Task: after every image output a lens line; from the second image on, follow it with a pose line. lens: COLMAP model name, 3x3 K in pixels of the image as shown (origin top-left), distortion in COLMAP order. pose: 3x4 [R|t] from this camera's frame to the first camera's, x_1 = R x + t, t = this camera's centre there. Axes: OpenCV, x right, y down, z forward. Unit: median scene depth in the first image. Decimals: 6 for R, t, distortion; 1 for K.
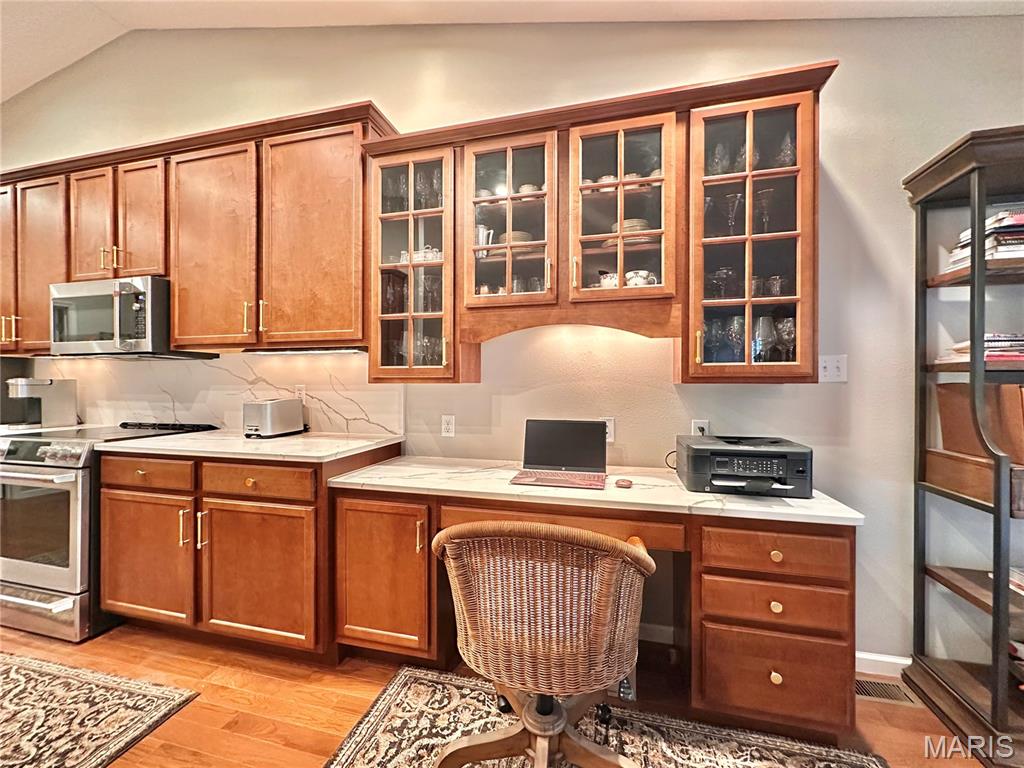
lens RADIAL K [[405.6, 0, 511.2], [0, 405.6, 384.3], [0, 0, 1]] dist [-0.002881, 0.001093]
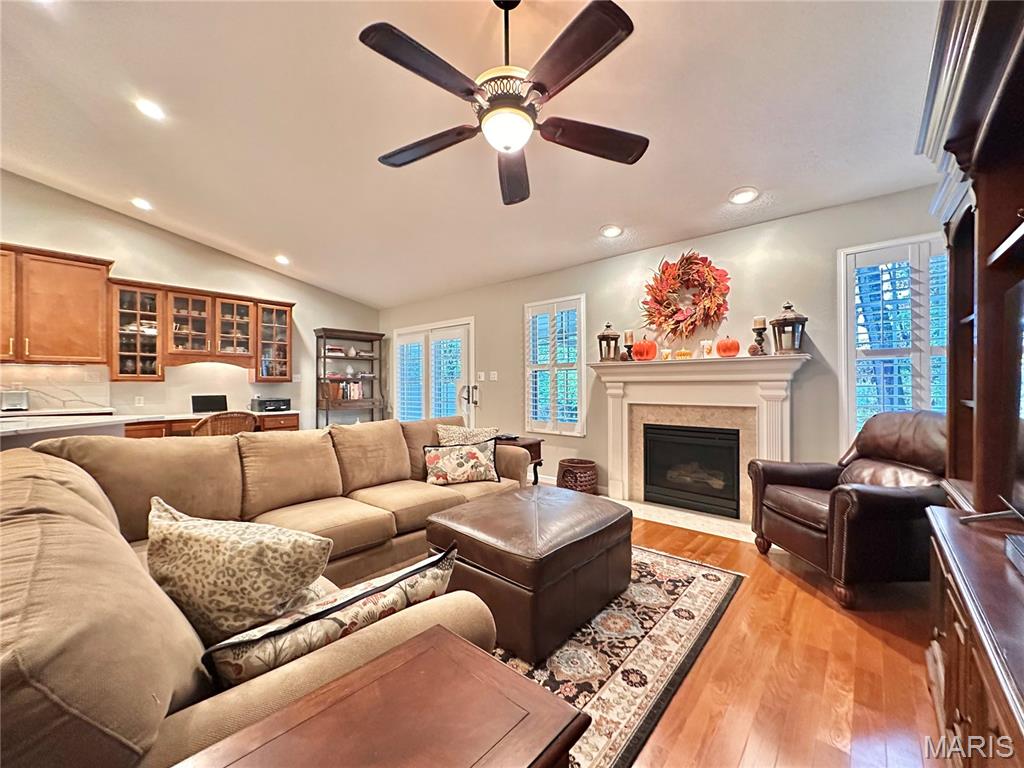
lens RADIAL K [[405.6, 0, 512.2], [0, 405.6, 383.6], [0, 0, 1]] dist [-0.002881, 0.001093]
pose [[0.449492, 0.000730, 0.893284, -1.571121], [0.007257, 0.999964, -0.004469, 0.039249], [-0.893255, 0.008492, 0.449470, -2.340568]]
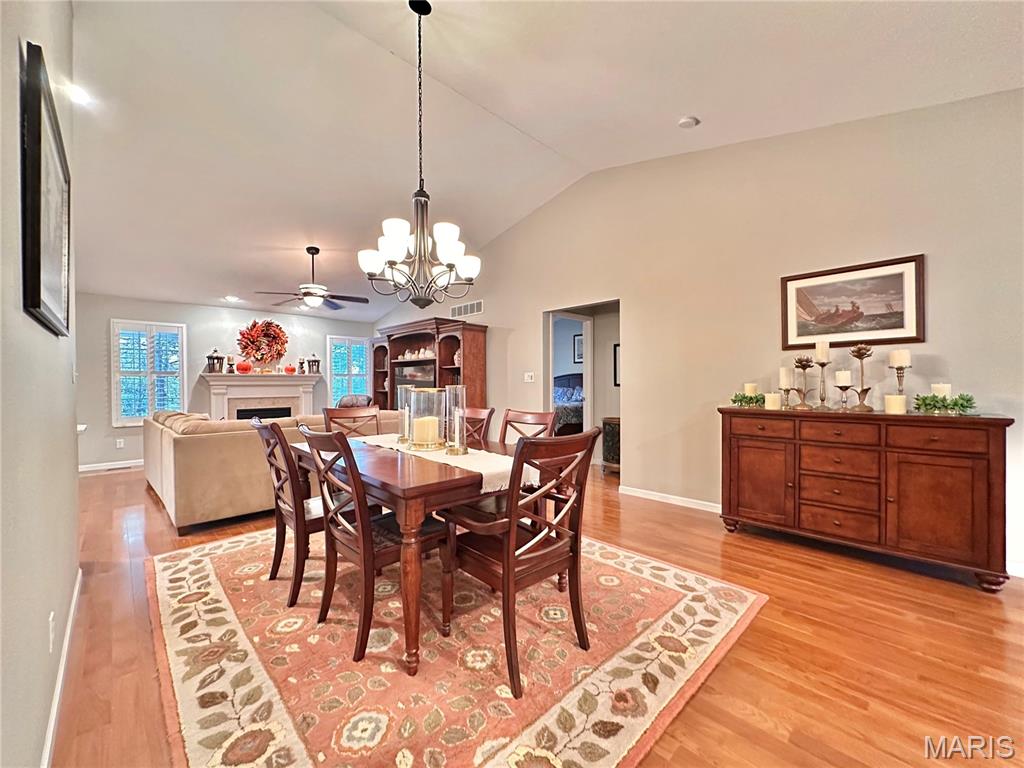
lens RADIAL K [[405.6, 0, 512.8], [0, 405.6, 382.8], [0, 0, 1]] dist [-0.002881, 0.001093]
pose [[-0.858355, 0.004190, 0.513040, -3.595461], [0.006622, 0.999974, 0.002912, 0.005012], [-0.513014, 0.005897, -0.858360, 0.108882]]
